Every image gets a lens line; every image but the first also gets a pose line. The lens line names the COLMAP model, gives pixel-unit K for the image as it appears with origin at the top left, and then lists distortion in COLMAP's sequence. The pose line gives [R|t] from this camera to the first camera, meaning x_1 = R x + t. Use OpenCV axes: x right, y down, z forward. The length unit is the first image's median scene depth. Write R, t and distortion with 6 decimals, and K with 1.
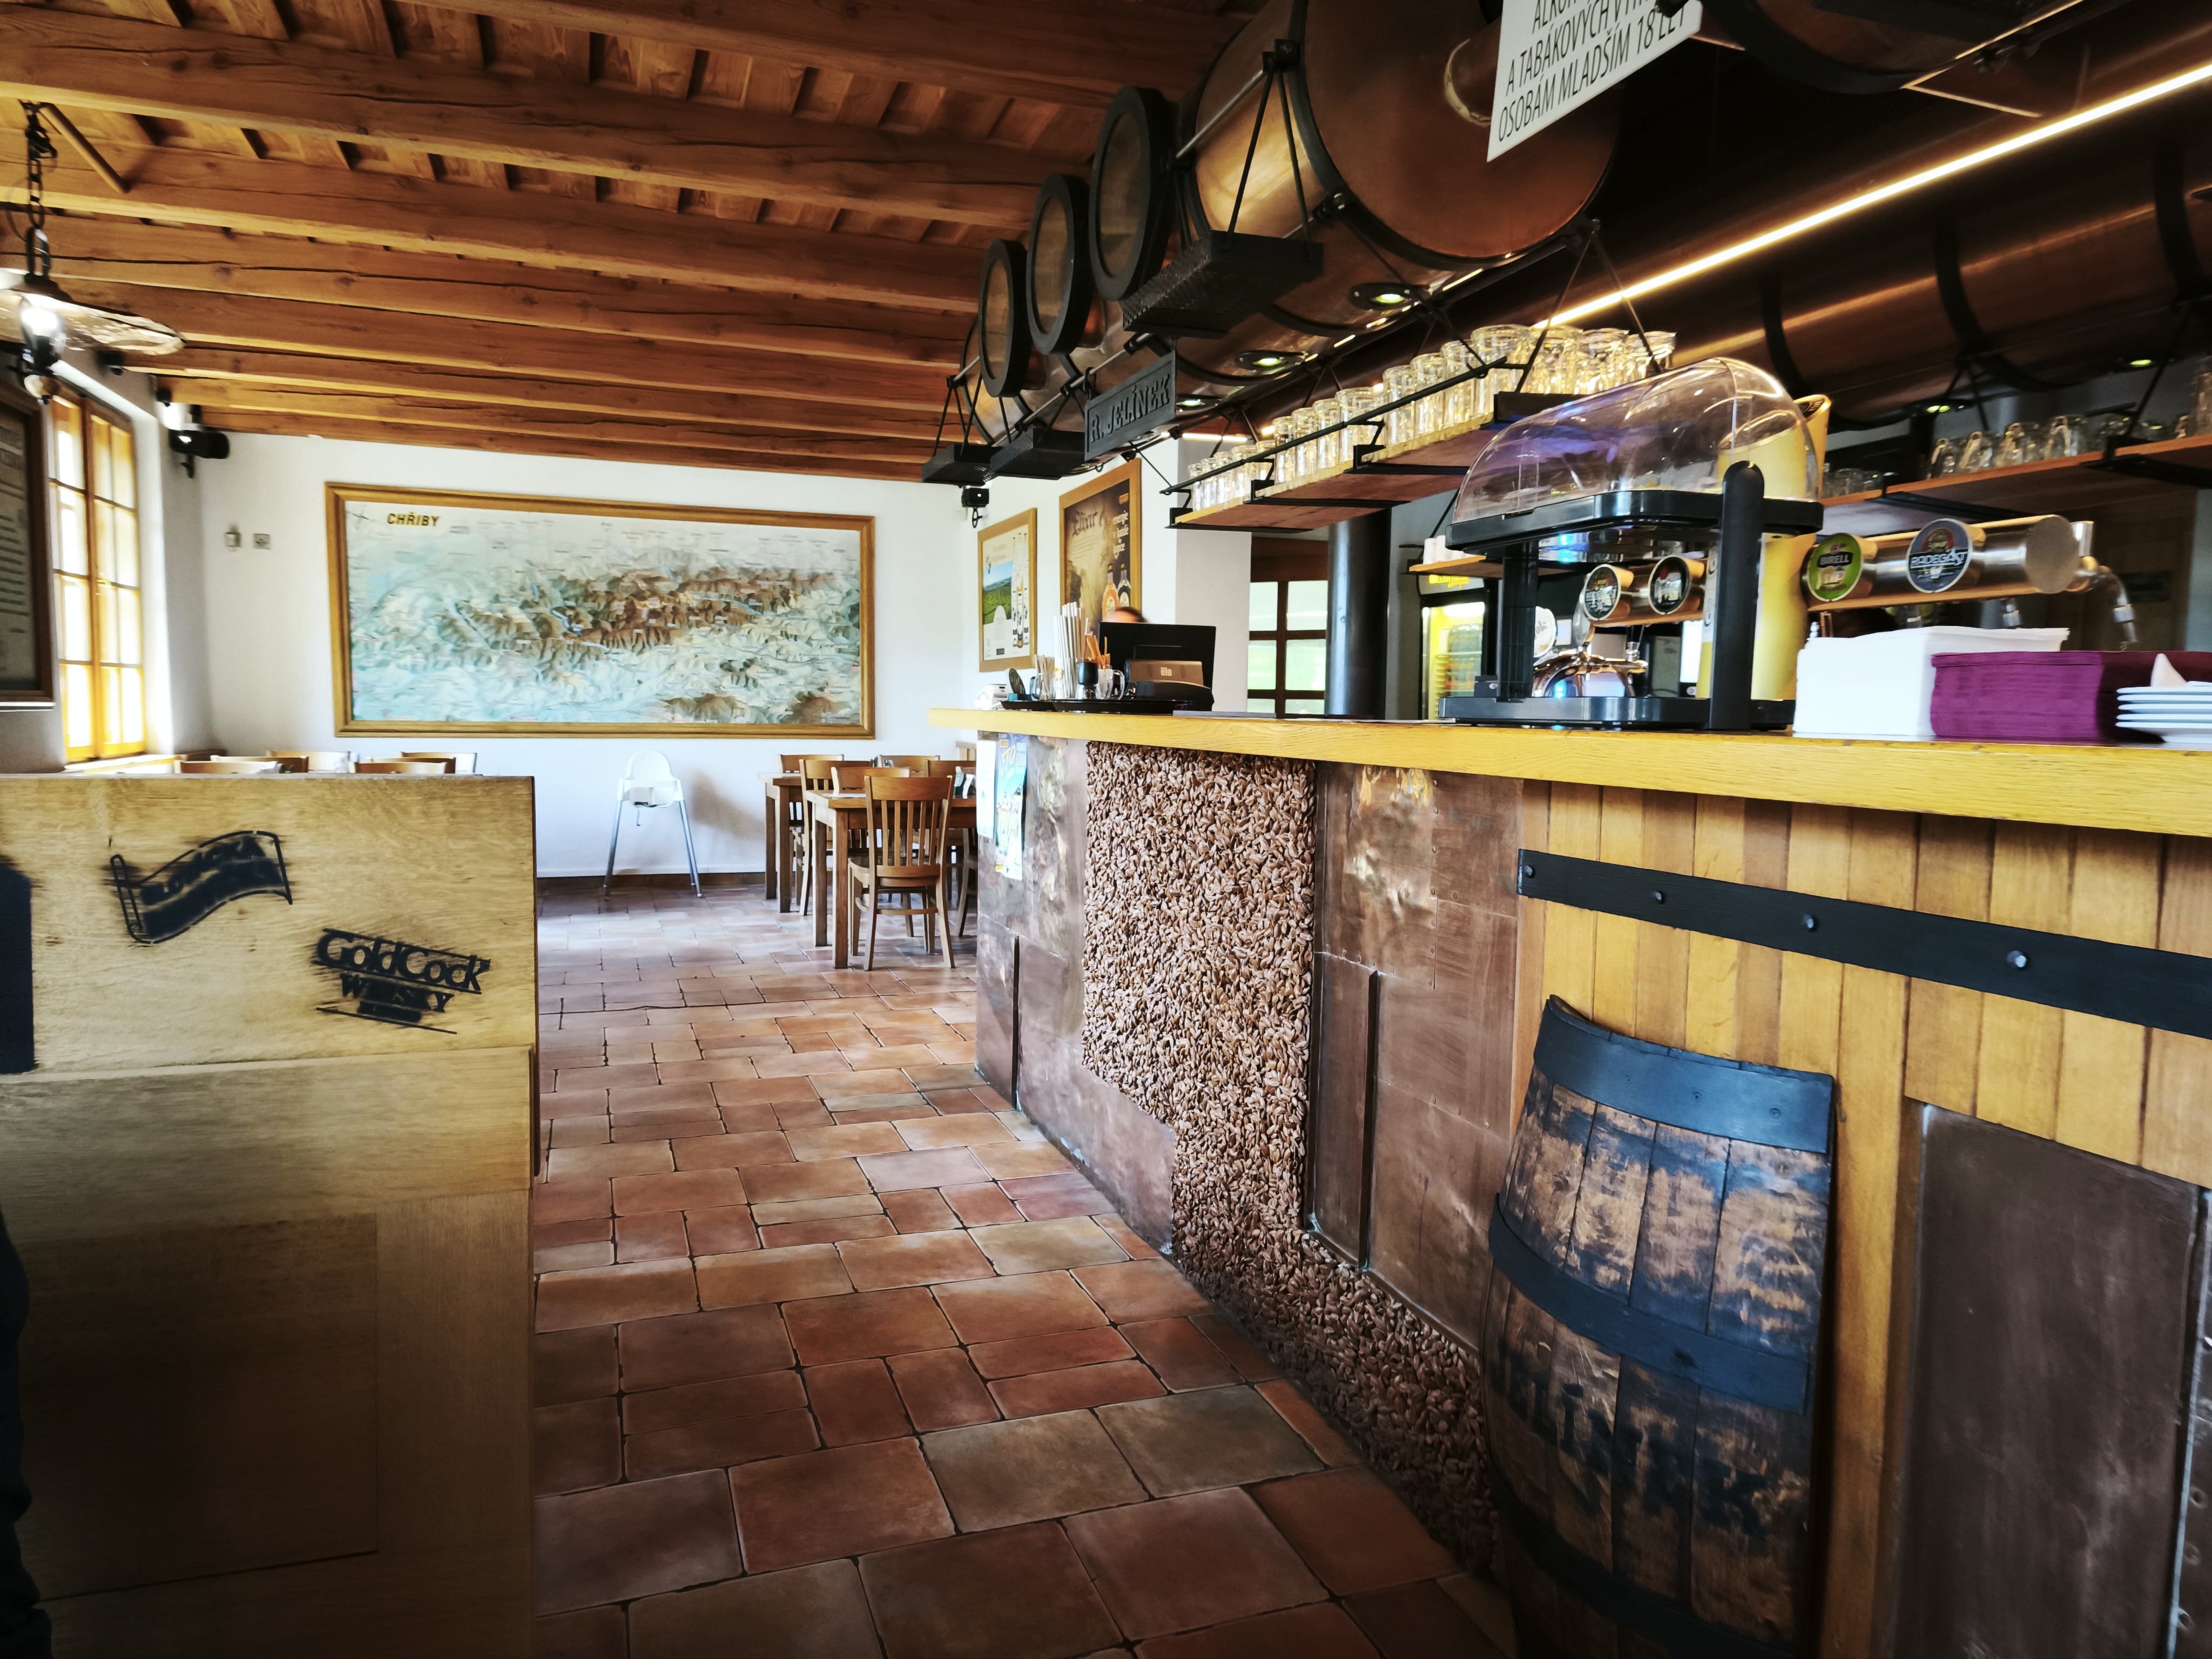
lens RADIAL K [[1474.3, 0, 1109.2], [0, 1474.3, 842.8], [0, 0, 1]] dist [0.042034, -0.001231]
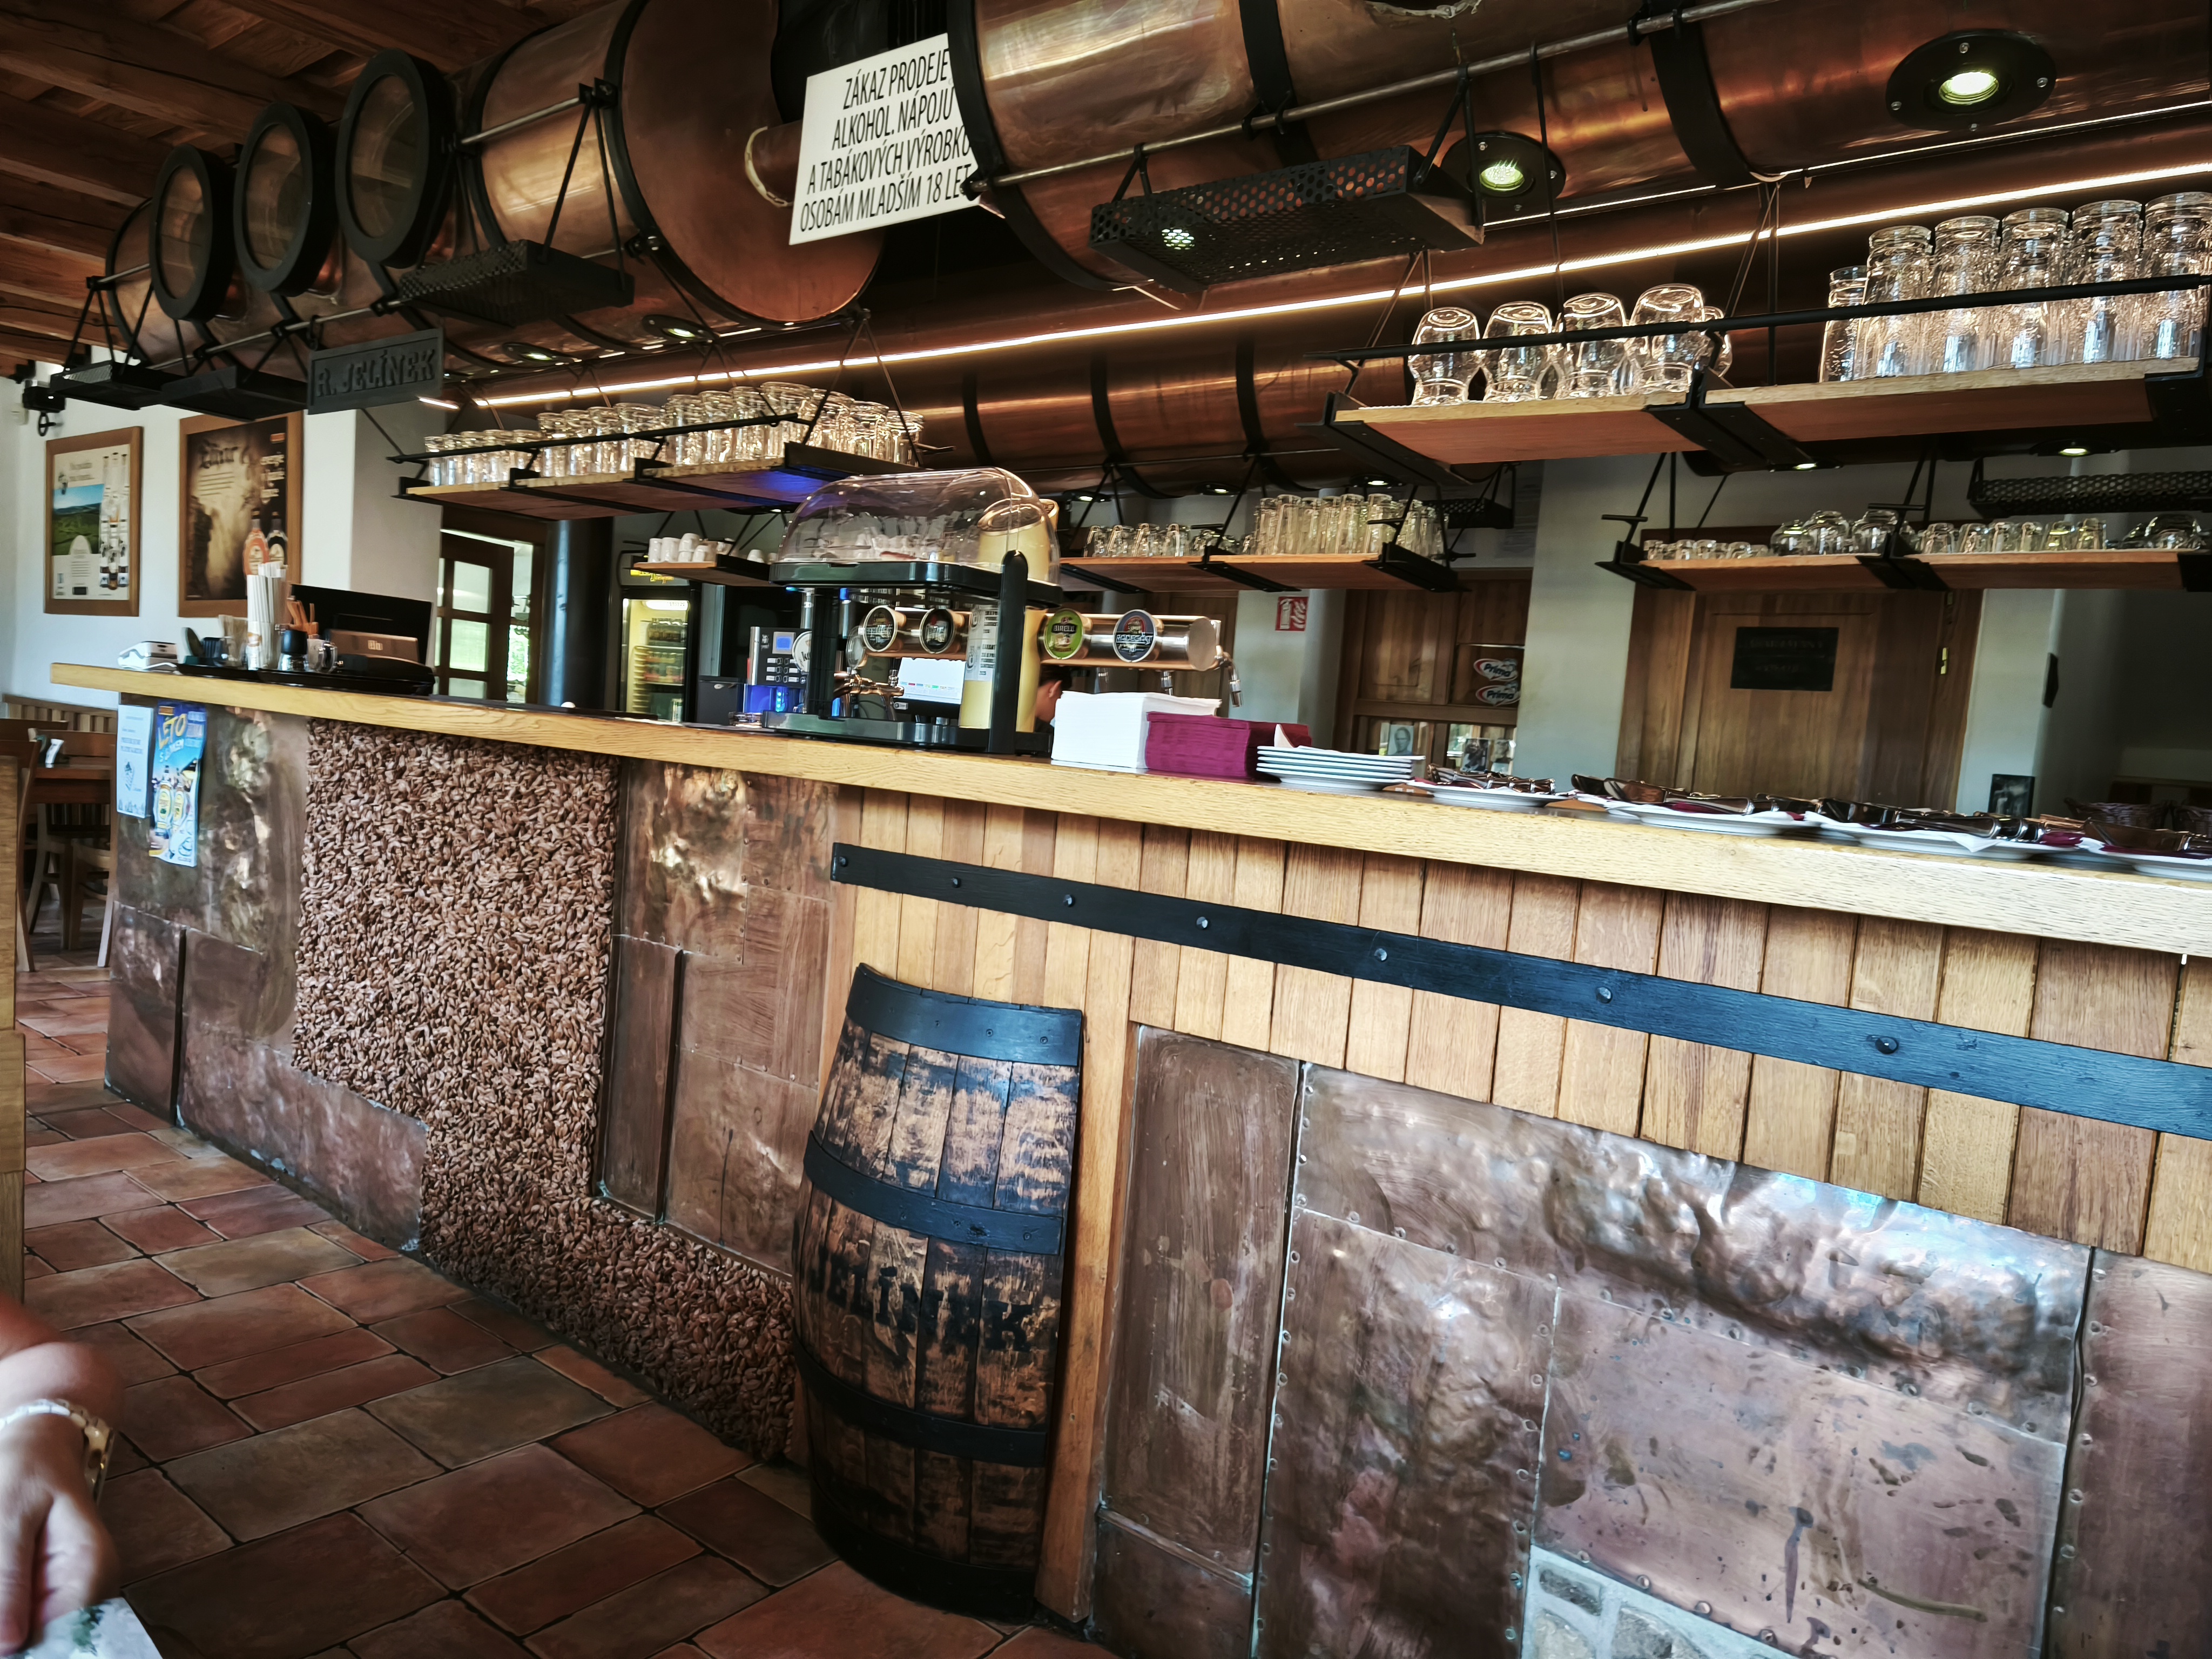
lens RADIAL K [[1474.3, 0, 1109.2], [0, 1474.3, 842.8], [0, 0, 1]] dist [0.042034, -0.001231]
pose [[0.847960, 0.016826, 0.529794, -0.124408], [-0.020095, 0.999798, 0.000411, -0.000416], [-0.529680, -0.010995, 0.848126, -0.098691]]
